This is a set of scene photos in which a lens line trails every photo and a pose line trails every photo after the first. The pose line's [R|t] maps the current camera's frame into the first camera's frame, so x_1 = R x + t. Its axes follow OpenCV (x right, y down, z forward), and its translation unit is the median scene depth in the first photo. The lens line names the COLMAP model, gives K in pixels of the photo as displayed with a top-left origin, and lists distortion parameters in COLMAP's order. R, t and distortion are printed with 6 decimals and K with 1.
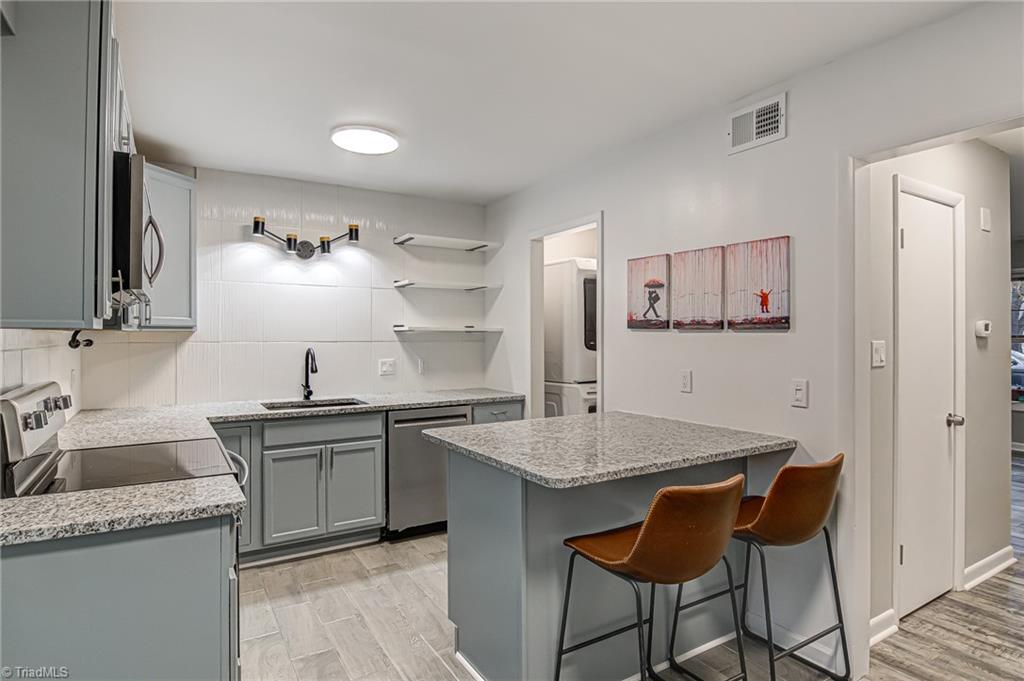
lens RADIAL K [[538.6, 0, 514.5], [0, 538.6, 349.4], [0, 0, 1]] dist [0.004299, -0.020215]
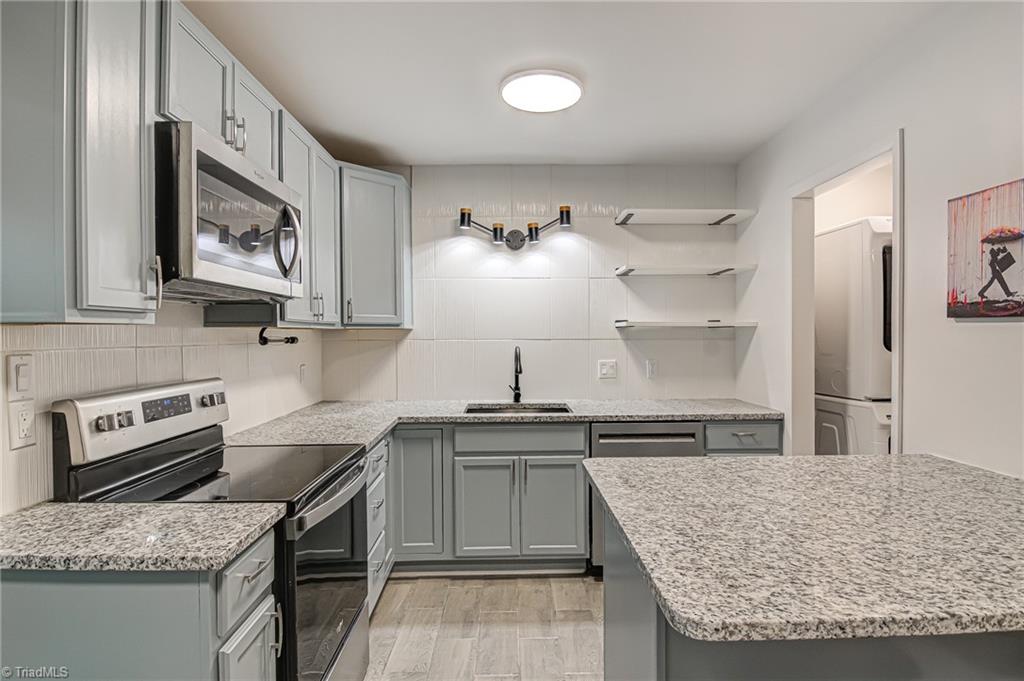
lens RADIAL K [[538.6, 0, 514.5], [0, 538.6, 349.4], [0, 0, 1]] dist [0.004299, -0.020215]
pose [[0.863599, 0.010229, -0.504076, 0.083240], [-0.008430, 0.999947, 0.005849, -0.002872], [0.504110, -0.000802, 0.863639, 0.221064]]
